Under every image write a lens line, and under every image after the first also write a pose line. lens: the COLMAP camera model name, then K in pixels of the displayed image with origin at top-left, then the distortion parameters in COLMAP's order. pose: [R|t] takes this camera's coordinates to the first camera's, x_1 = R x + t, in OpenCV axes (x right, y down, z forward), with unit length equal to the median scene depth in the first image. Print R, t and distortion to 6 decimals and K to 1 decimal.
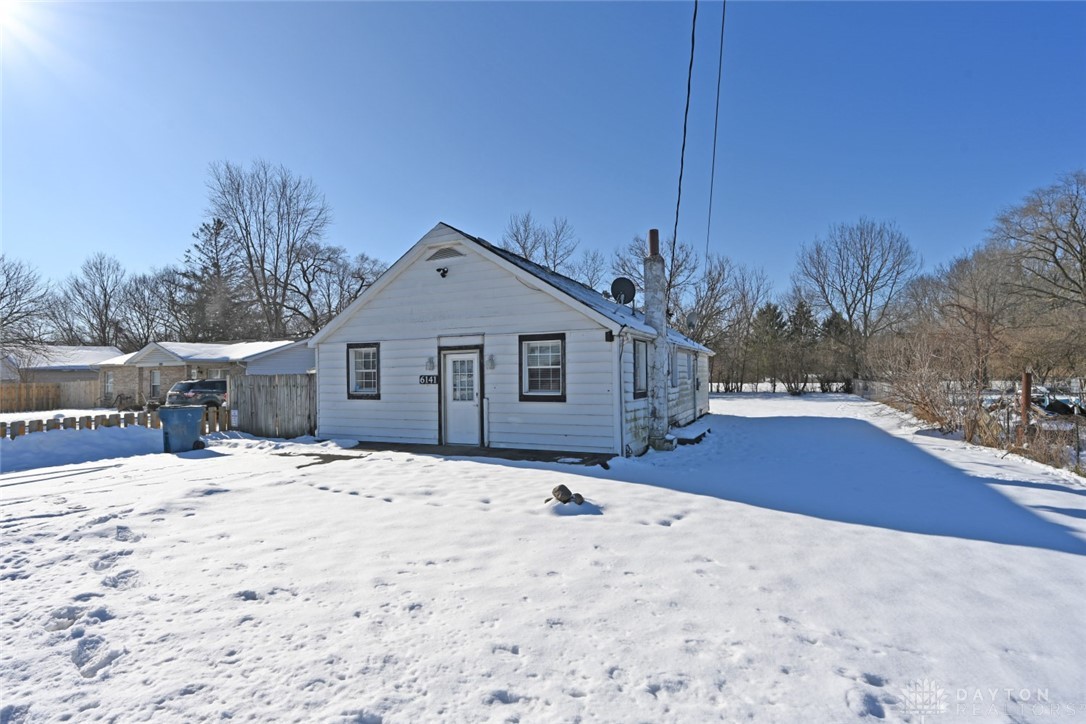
lens RADIAL K [[519.4, 0, 542.6], [0, 519.4, 364.8], [0, 0, 1]] dist [-0.004179, -0.000309]
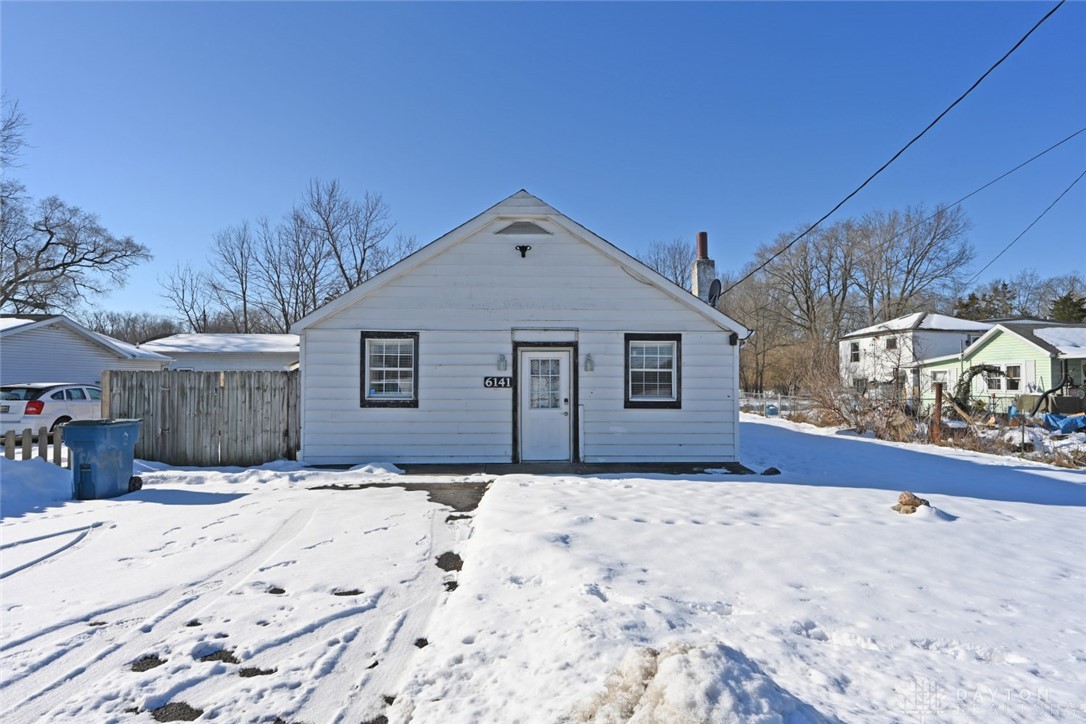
lens RADIAL K [[573.7, 0, 542.7], [0, 573.7, 364.0], [0, 0, 1]] dist [-0.005643, -0.000112]
pose [[0.889230, 0.028289, 0.456585, -0.570553], [-0.024106, 0.999597, -0.014984, 0.012476], [-0.456825, 0.002317, 0.889553, 0.184348]]
